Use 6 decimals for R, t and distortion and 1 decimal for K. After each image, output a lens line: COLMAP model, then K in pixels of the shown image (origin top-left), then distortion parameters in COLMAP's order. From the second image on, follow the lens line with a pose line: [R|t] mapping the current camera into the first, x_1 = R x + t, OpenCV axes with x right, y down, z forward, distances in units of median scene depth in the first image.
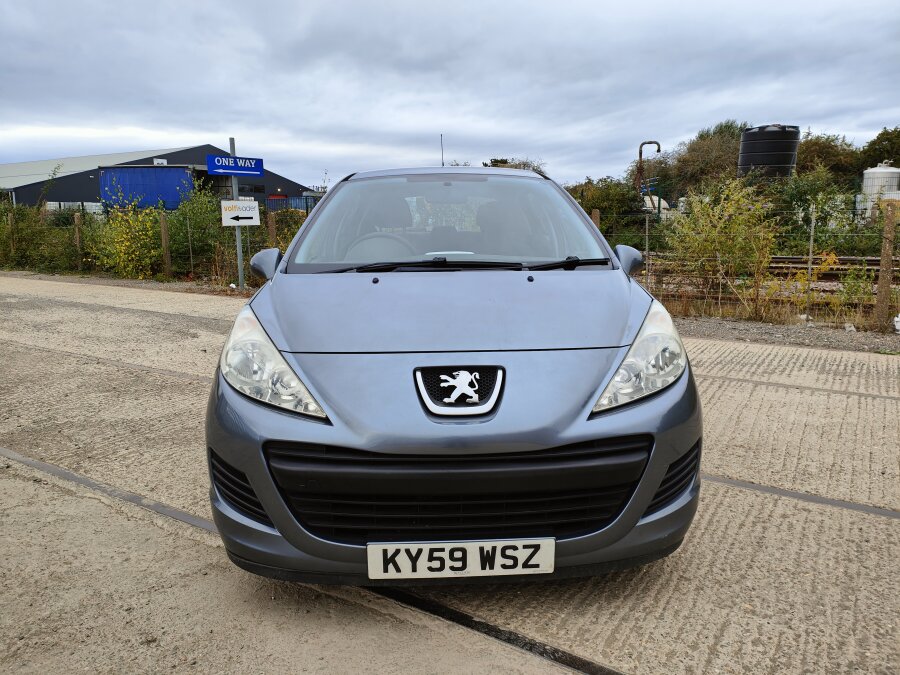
lens RADIAL K [[654.2, 0, 450.0], [0, 654.2, 316.6], [0, 0, 1]] dist [0.031643, -0.001245]
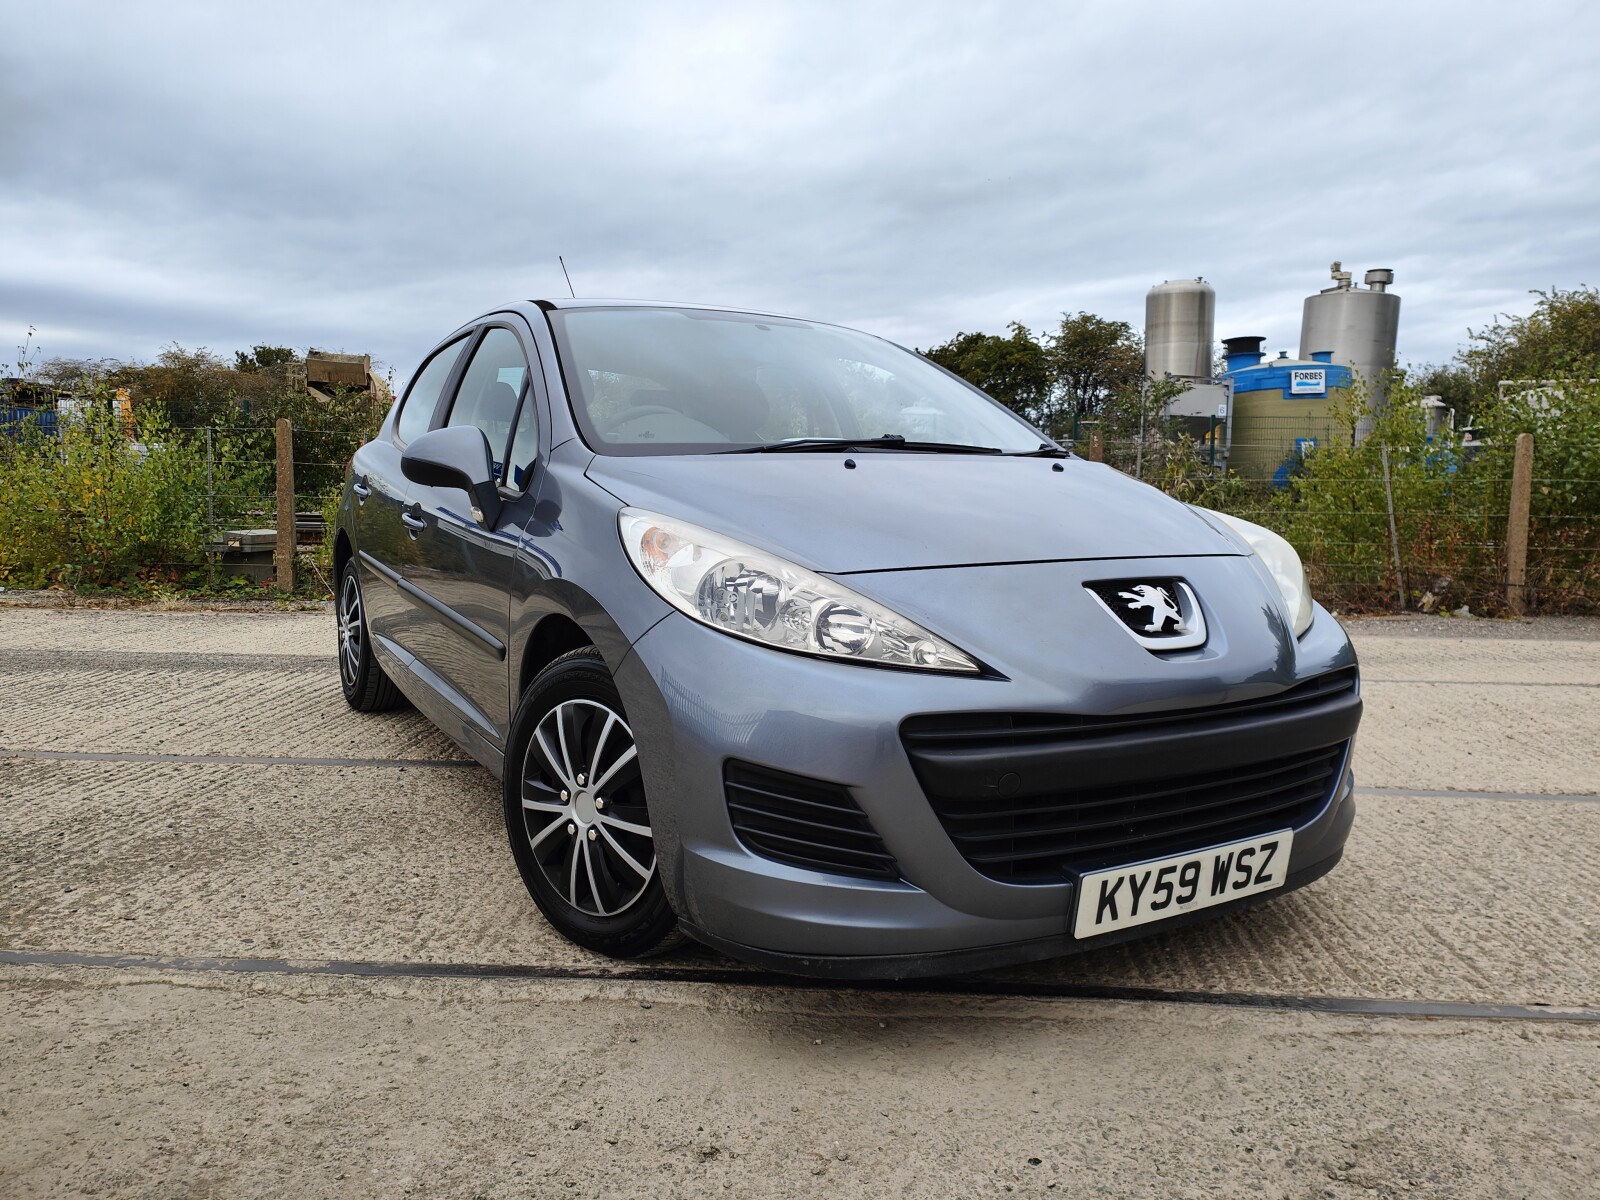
lens RADIAL K [[1157.2, 0, 804.0], [0, 1157.2, 571.2], [0, 0, 1]] dist [0.119657, -0.132418]
pose [[0.877600, -0.024146, 0.478785, -0.827625], [0.053533, 0.997420, -0.047822, 0.109379], [-0.476395, 0.067599, 0.876629, 0.177946]]
